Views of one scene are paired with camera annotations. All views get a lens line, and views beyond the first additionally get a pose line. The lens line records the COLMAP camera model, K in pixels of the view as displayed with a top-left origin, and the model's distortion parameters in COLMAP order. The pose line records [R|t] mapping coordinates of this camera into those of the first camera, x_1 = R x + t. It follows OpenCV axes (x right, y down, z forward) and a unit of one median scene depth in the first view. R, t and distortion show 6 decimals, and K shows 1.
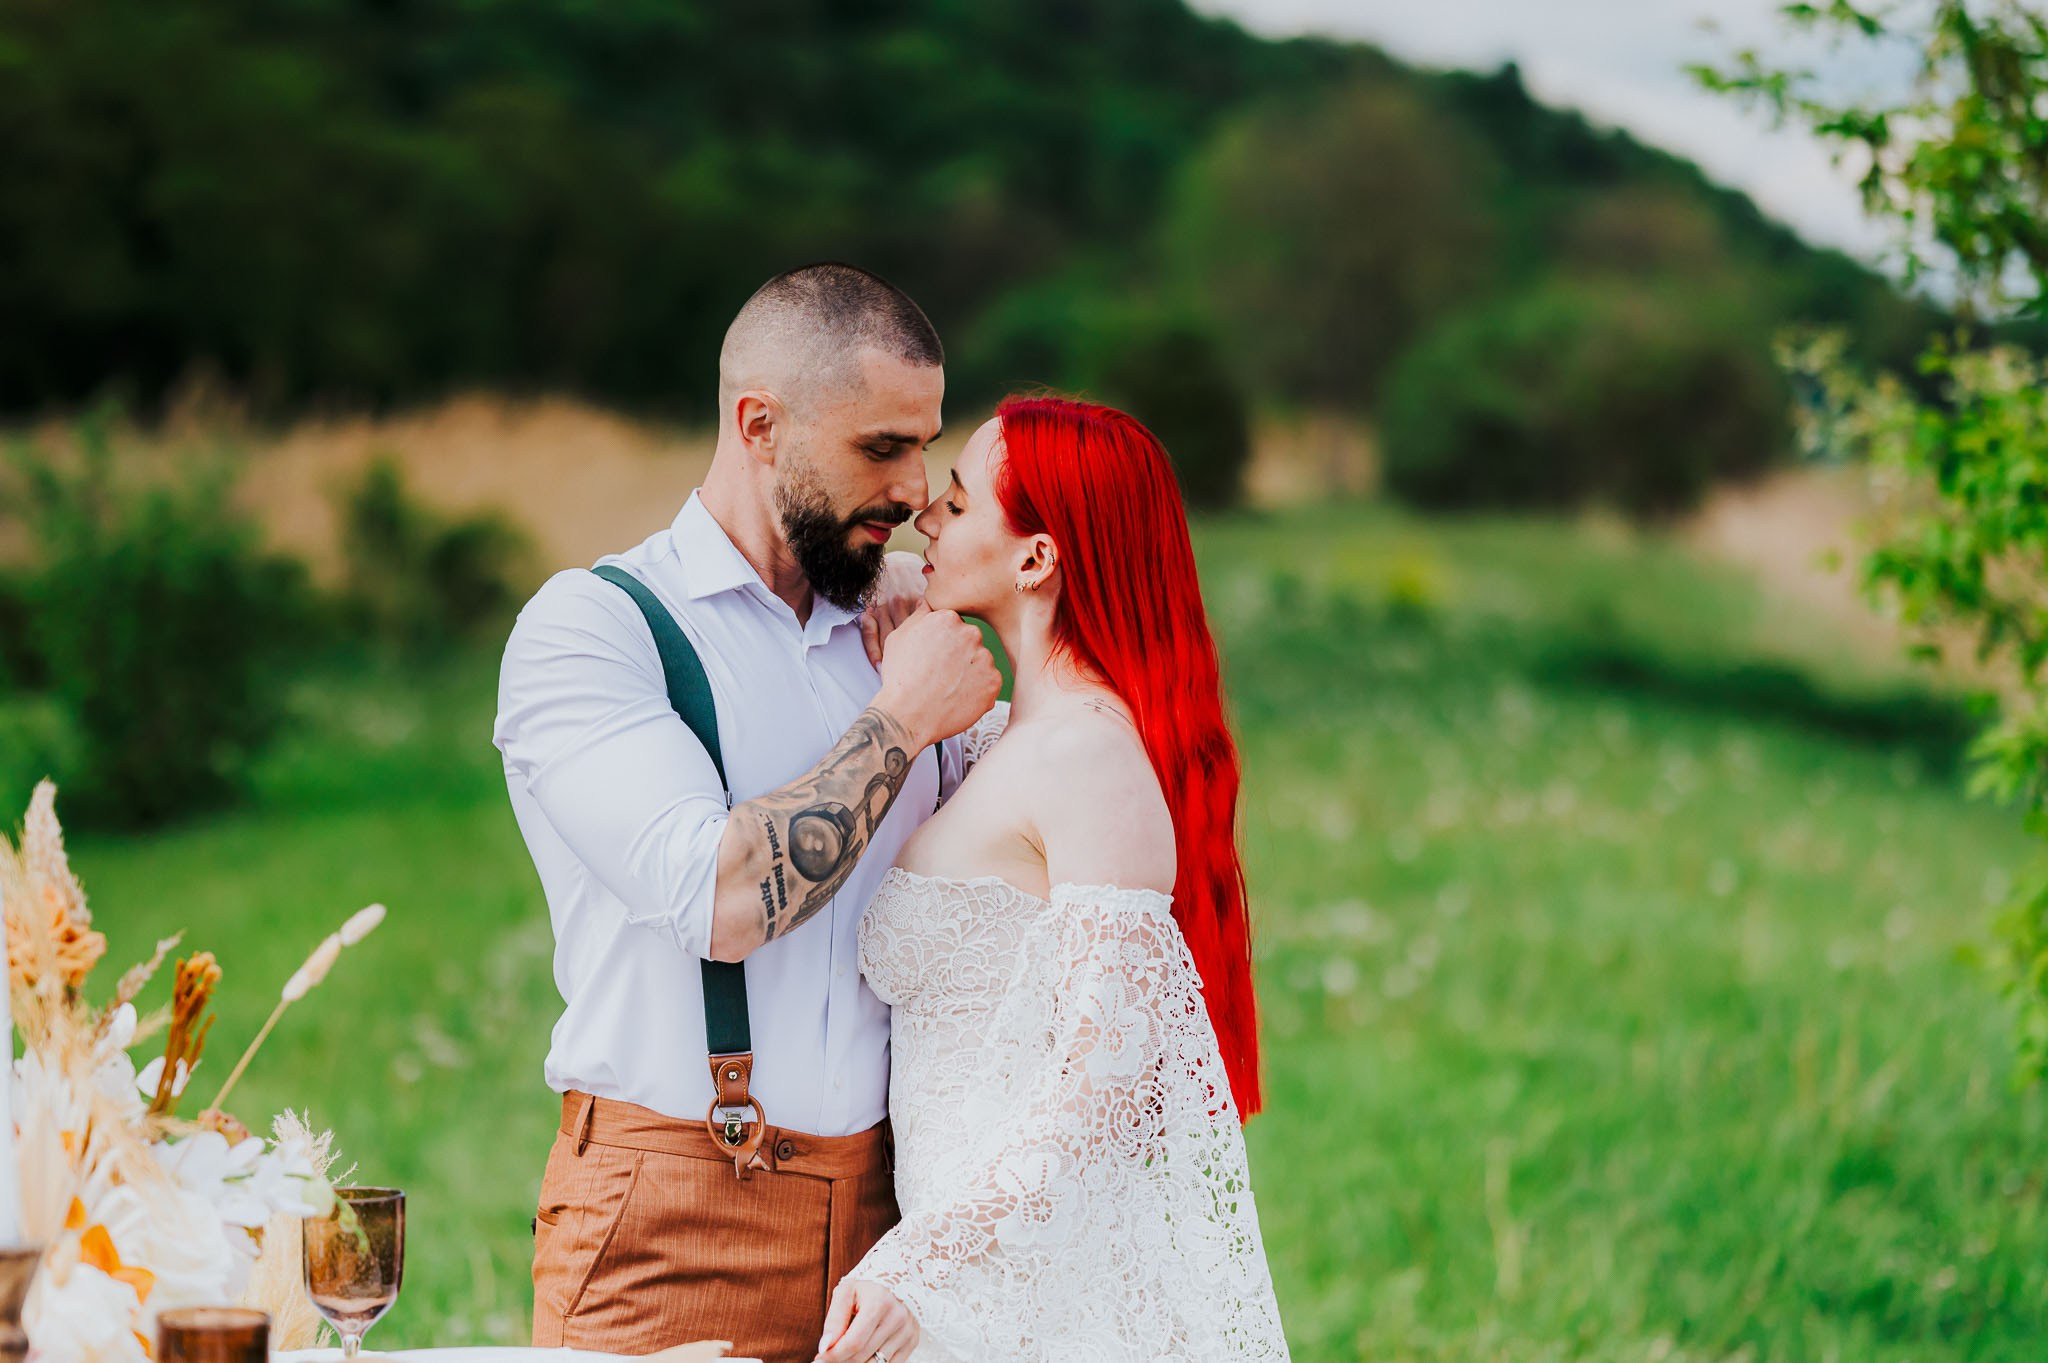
lens RADIAL K [[5695.4, 0, 1059.5], [0, 5695.4, 778.0], [0, 0, 1]] dist [-0.132007, 0.000000]
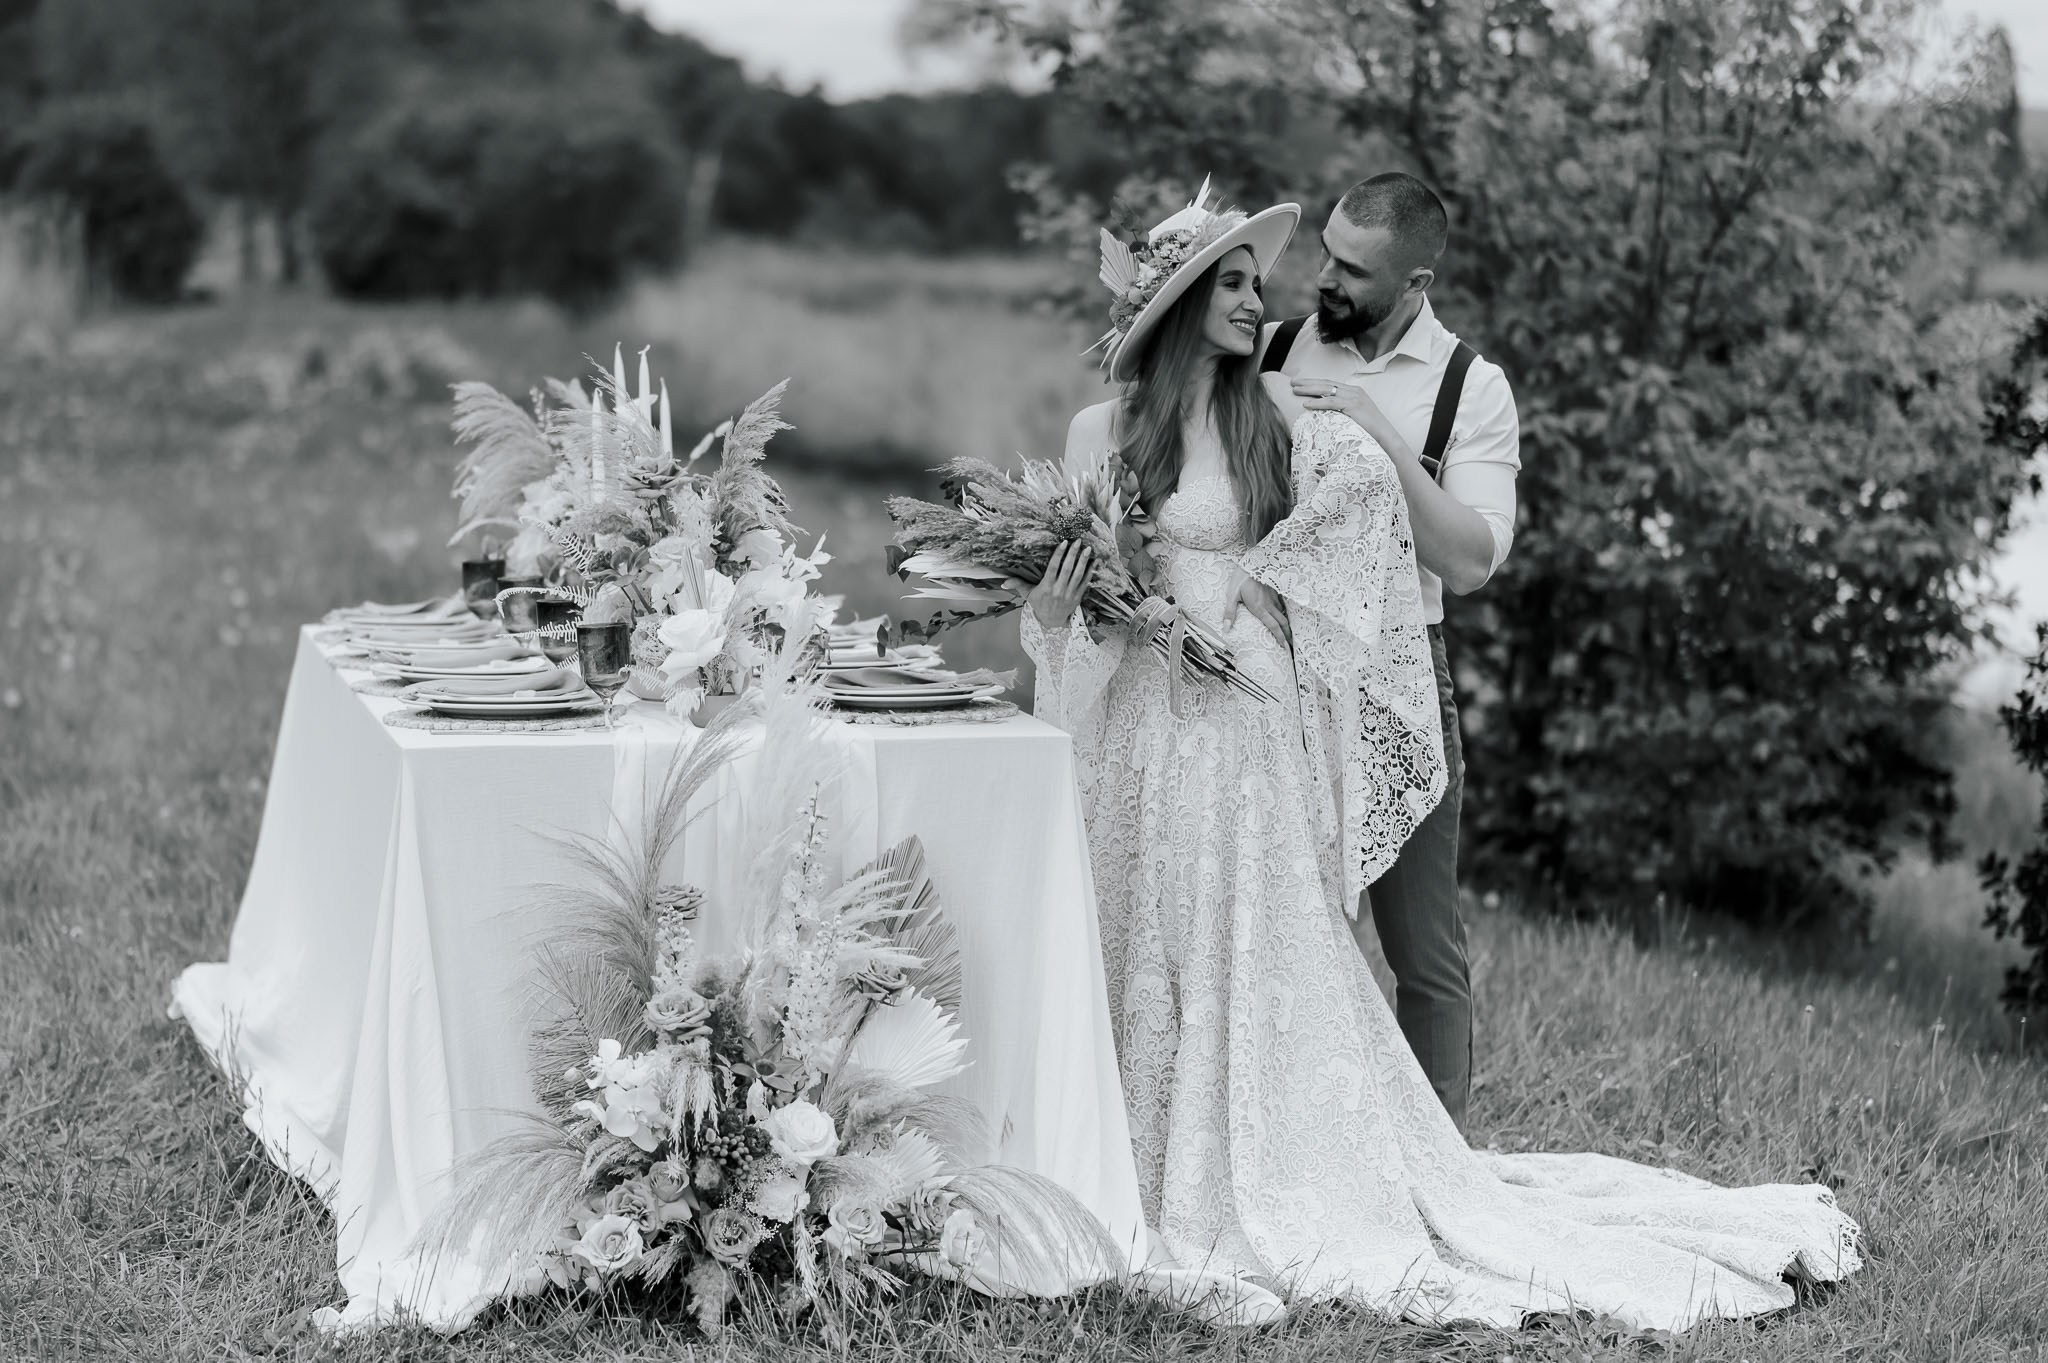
lens RADIAL K [[5695.4, 0, 1008.6], [0, 5695.4, 677.5], [0, 0, 1]] dist [-0.132007, 0.000000]
pose [[0.981180, -0.020199, 0.192037, -0.167280], [0.016403, 0.999638, 0.021339, 0.028958], [-0.192399, -0.017787, 0.981156, -0.530840]]
